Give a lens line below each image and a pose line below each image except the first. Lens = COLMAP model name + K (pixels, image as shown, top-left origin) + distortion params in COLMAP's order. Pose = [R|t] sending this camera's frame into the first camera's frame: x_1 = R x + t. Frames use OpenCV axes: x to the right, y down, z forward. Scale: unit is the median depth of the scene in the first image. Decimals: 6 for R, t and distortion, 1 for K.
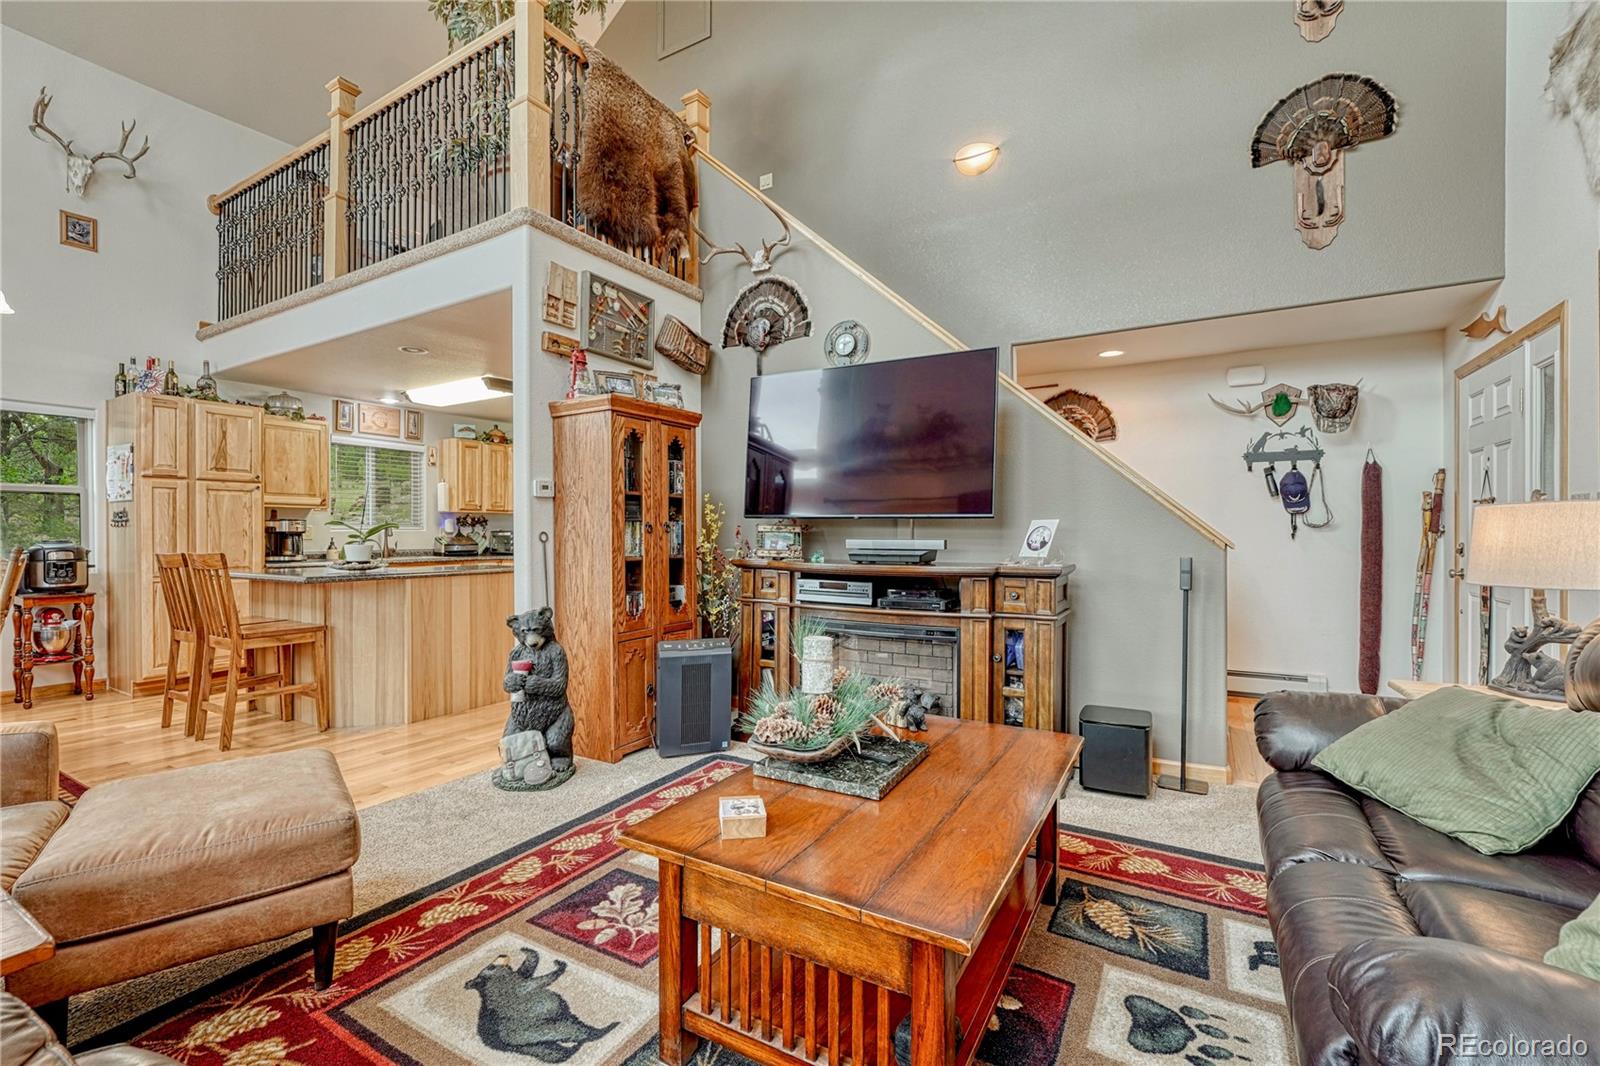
lens RADIAL K [[673.3, 0, 802.8], [0, 673.3, 537.6], [0, 0, 1]] dist [-0.008926, 0.002223]
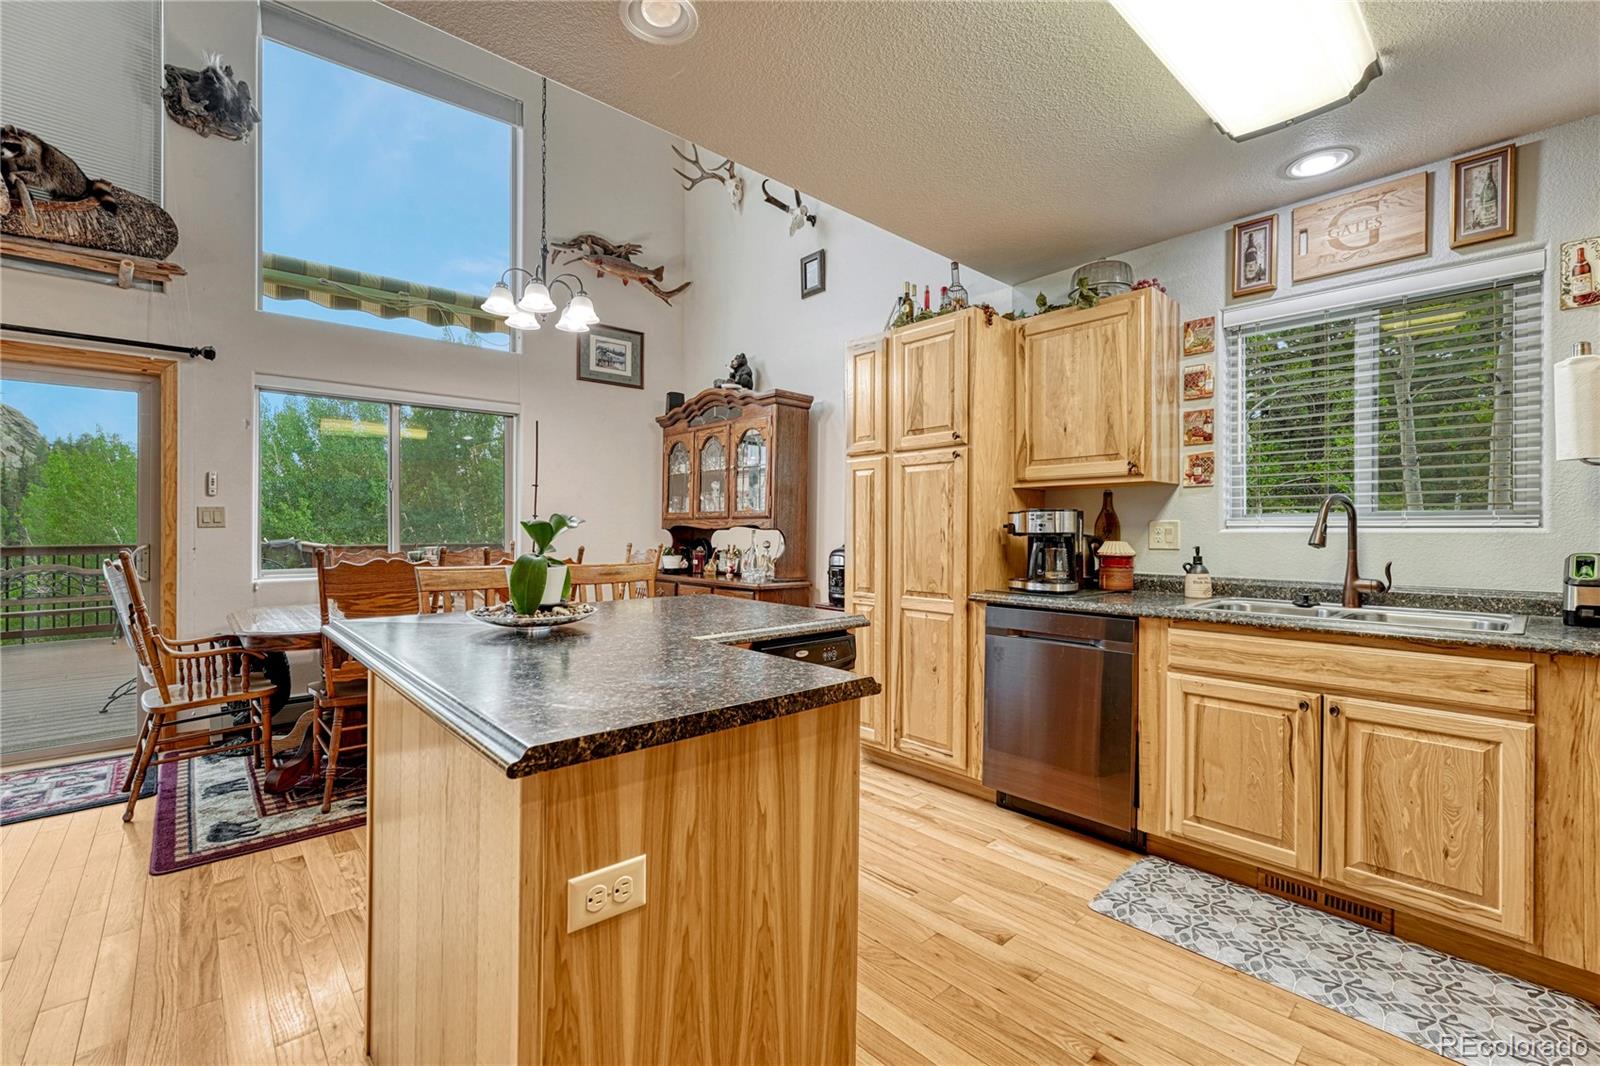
lens RADIAL K [[673.3, 0, 801.9], [0, 673.3, 538.4], [0, 0, 1]] dist [-0.008926, 0.002223]
pose [[-0.303704, 0.012317, -0.952687, -0.257598], [-0.008608, 0.999840, 0.015671, -0.013170], [0.952727, 0.012960, -0.303550, 1.123872]]
